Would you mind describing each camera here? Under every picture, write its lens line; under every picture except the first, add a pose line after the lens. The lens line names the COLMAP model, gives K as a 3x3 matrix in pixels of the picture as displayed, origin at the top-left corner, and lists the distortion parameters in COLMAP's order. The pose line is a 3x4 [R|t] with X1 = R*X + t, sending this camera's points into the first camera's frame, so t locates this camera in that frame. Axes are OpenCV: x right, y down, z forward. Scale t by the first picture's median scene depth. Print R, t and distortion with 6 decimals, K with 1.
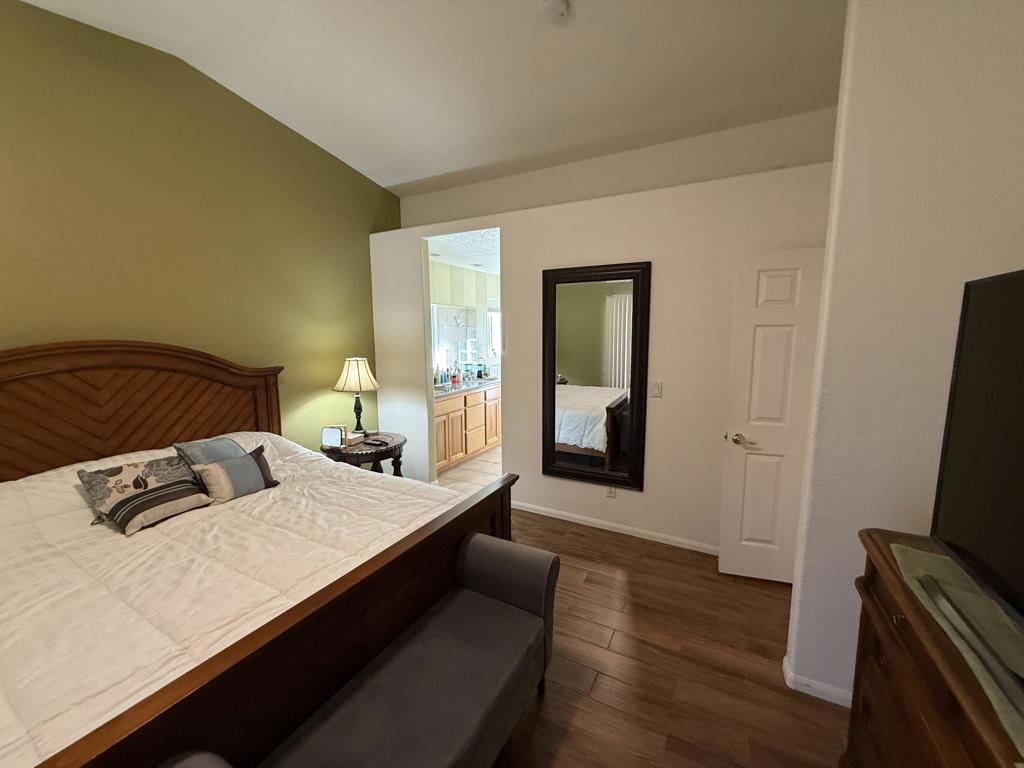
lens RADIAL K [[408.9, 0, 507.9], [0, 408.9, 383.8], [0, 0, 1]] dist [-0.000051, -0.000150]
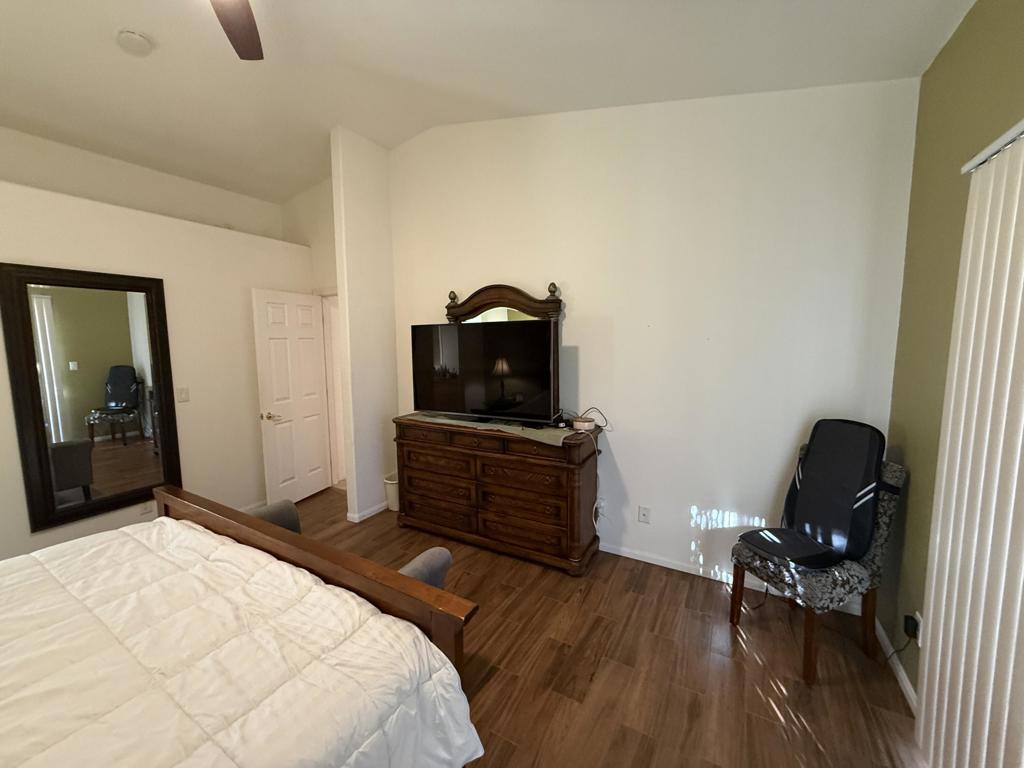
lens RADIAL K [[408.9, 0, 513.9], [0, 408.9, 382.8], [0, 0, 1]] dist [-0.000051, -0.000150]
pose [[-0.003566, -0.097632, 0.995216, -0.948599], [0.133805, 0.986226, 0.097230, -0.006874], [-0.991001, 0.133512, 0.009547, 0.118216]]
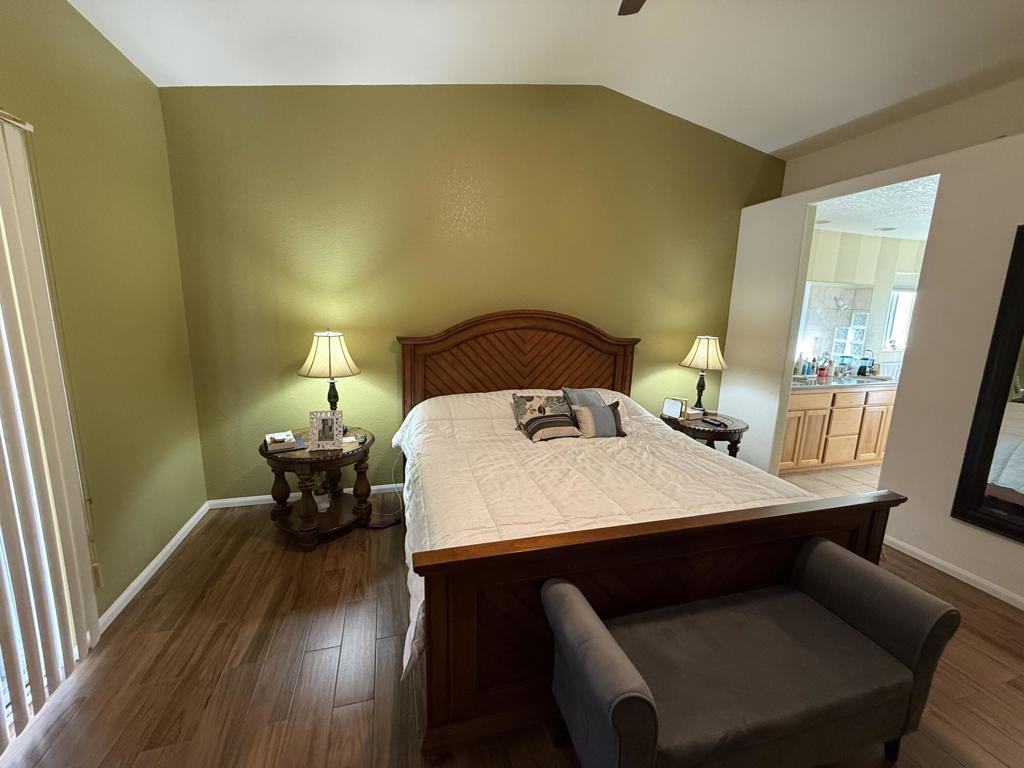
lens RADIAL K [[408.9, 0, 508.1], [0, 408.9, 382.9], [0, 0, 1]] dist [-0.000051, -0.000150]
pose [[0.705221, 0.152152, -0.692469, -0.003439], [-0.122948, 0.988148, 0.091907, 0.028468], [0.698246, 0.020323, 0.715570, -0.098302]]
